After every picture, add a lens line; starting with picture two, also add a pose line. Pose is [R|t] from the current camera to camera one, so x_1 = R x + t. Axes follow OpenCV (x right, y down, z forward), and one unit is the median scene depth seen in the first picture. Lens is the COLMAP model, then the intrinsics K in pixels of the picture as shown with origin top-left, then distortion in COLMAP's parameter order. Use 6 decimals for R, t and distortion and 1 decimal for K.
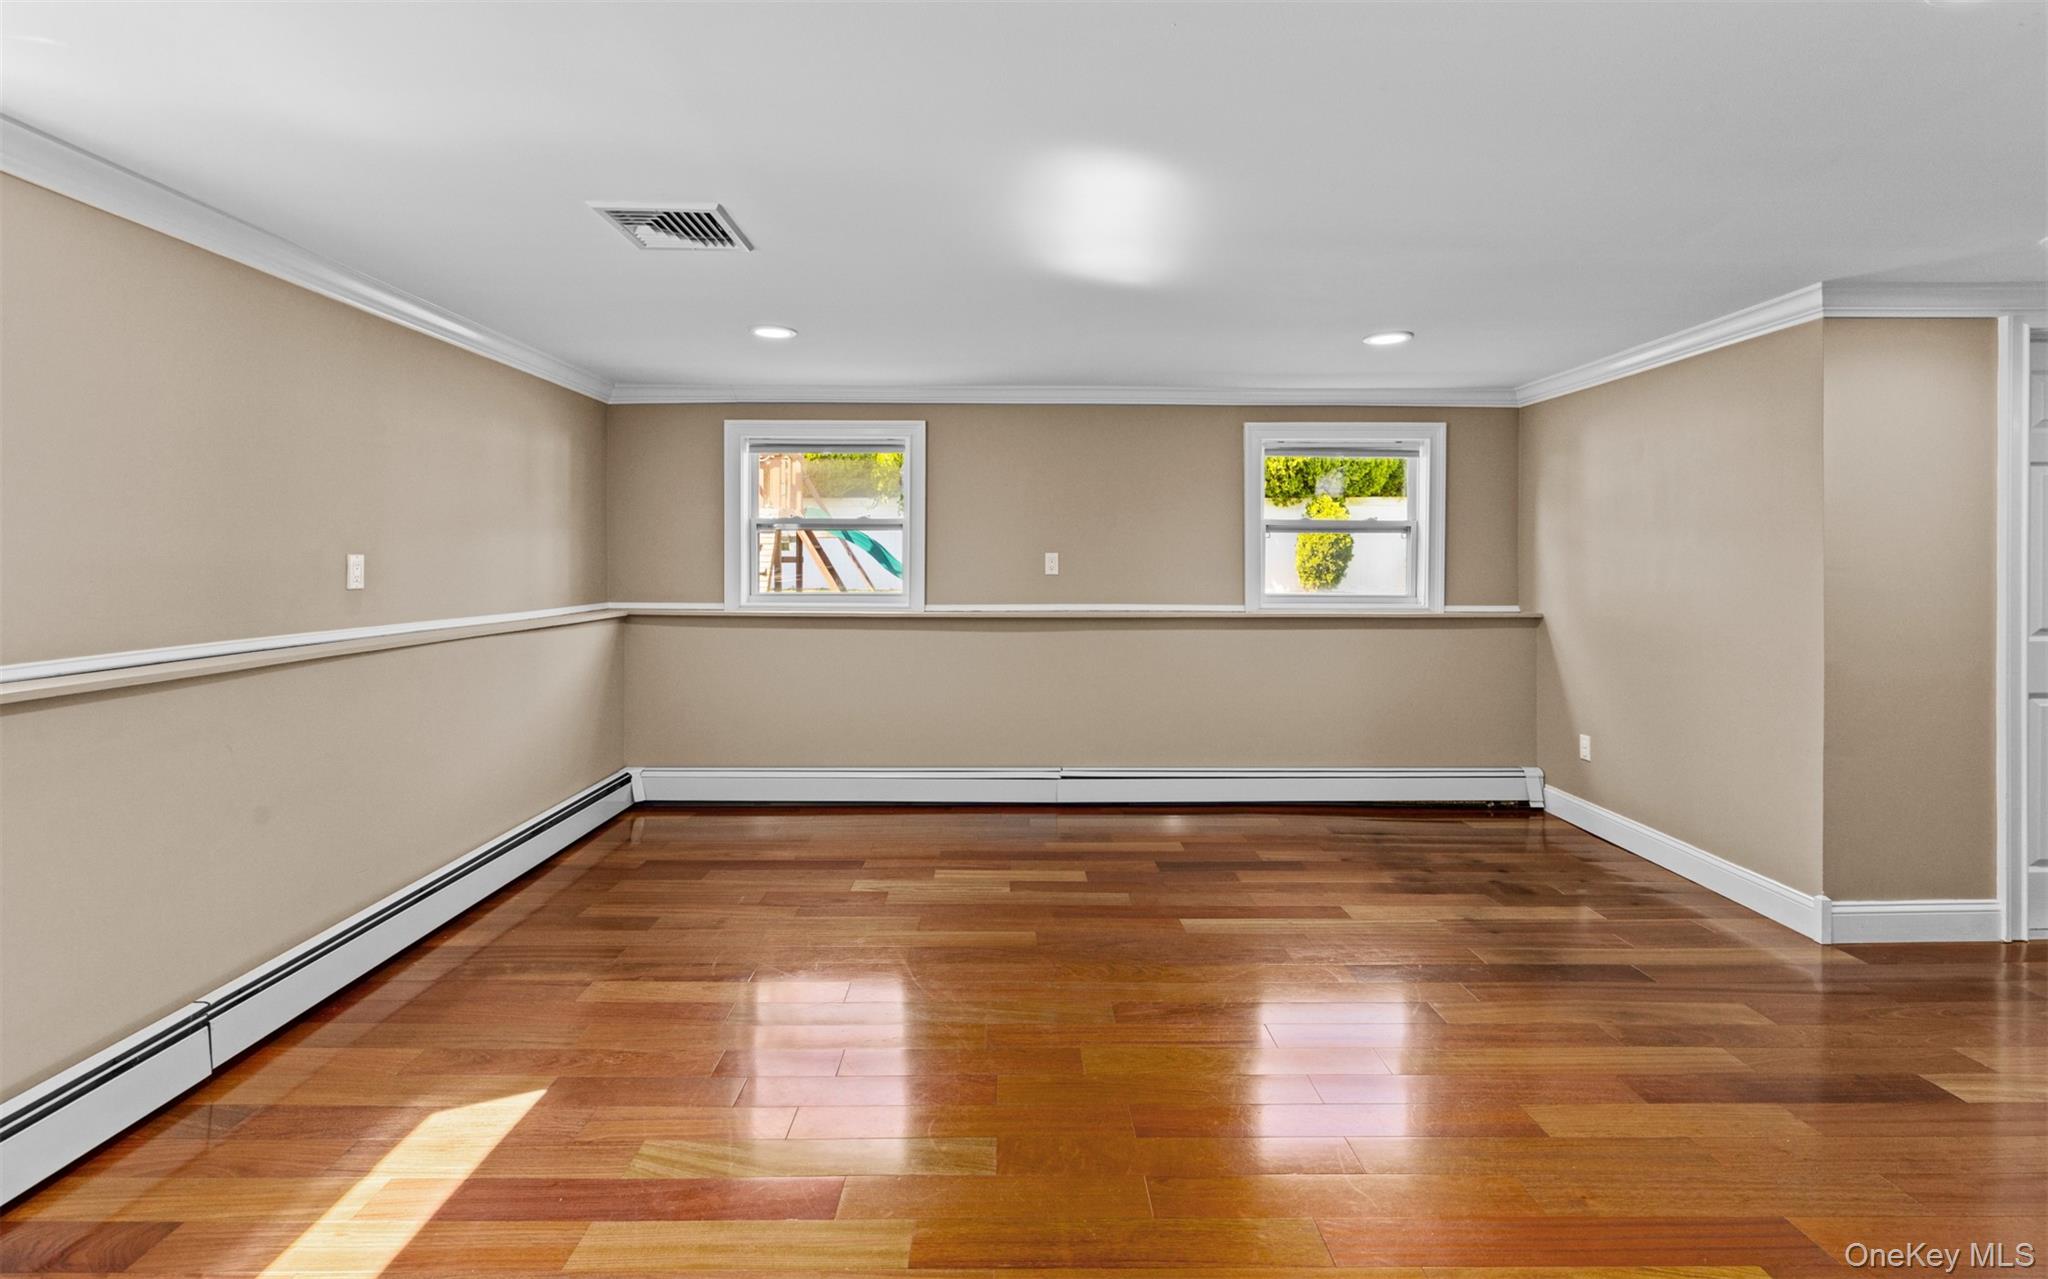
lens RADIAL K [[883.8, 0, 1101.0], [0, 883.8, 567.7], [0, 0, 1]] dist [-0.009252, 0.002553]
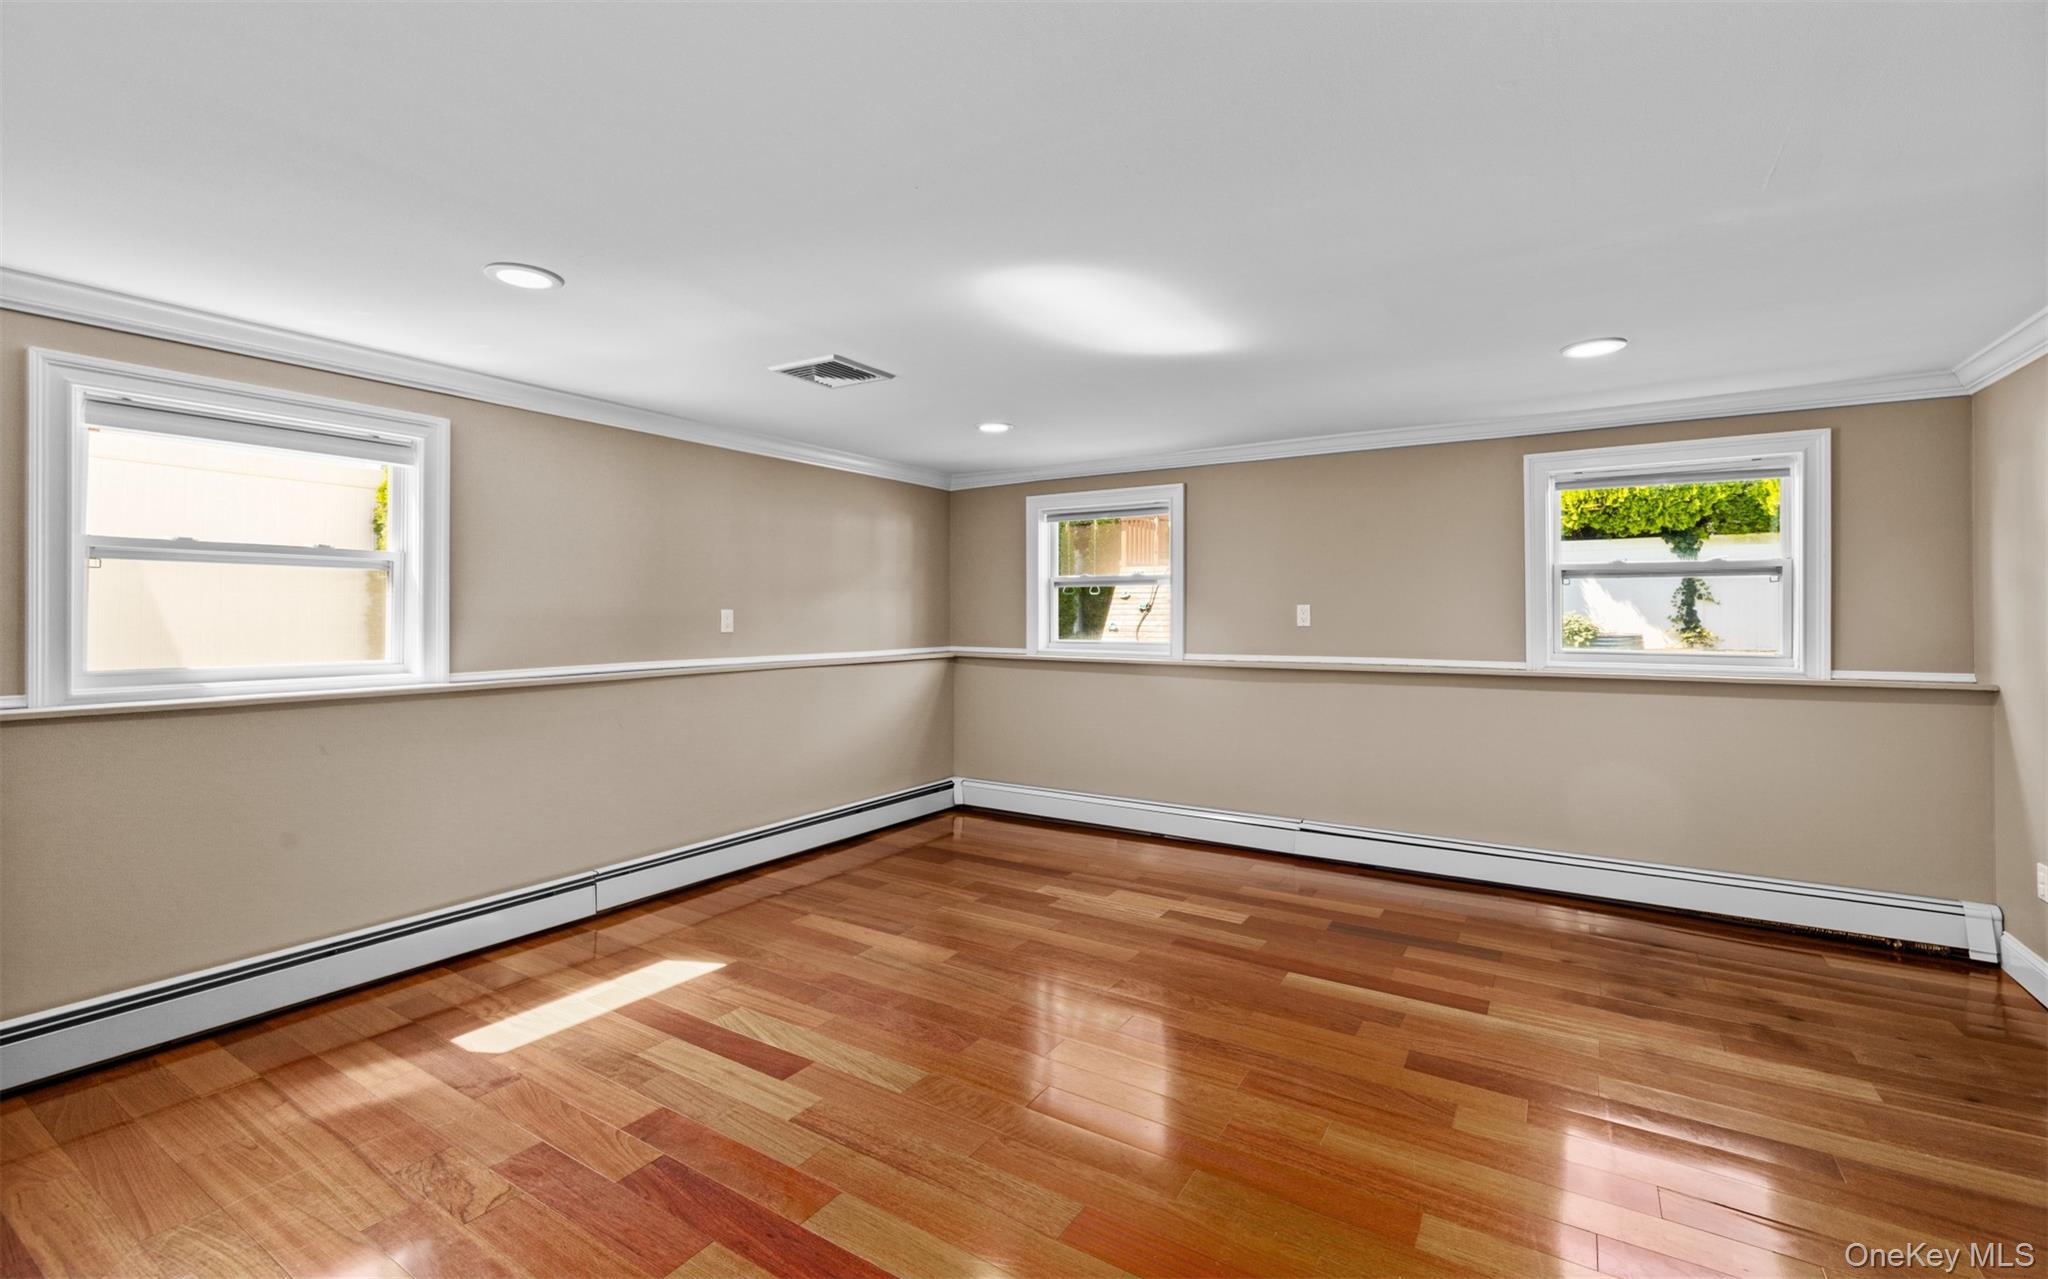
lens RADIAL K [[883.8, 0, 1067.8], [0, 883.8, 605.0], [0, 0, 1]] dist [-0.009252, 0.002553]
pose [[0.843741, -0.007357, -0.536700, 0.272284], [-0.001710, 0.999864, -0.016394, 0.000830], [0.536748, 0.014750, 0.843614, 0.014653]]
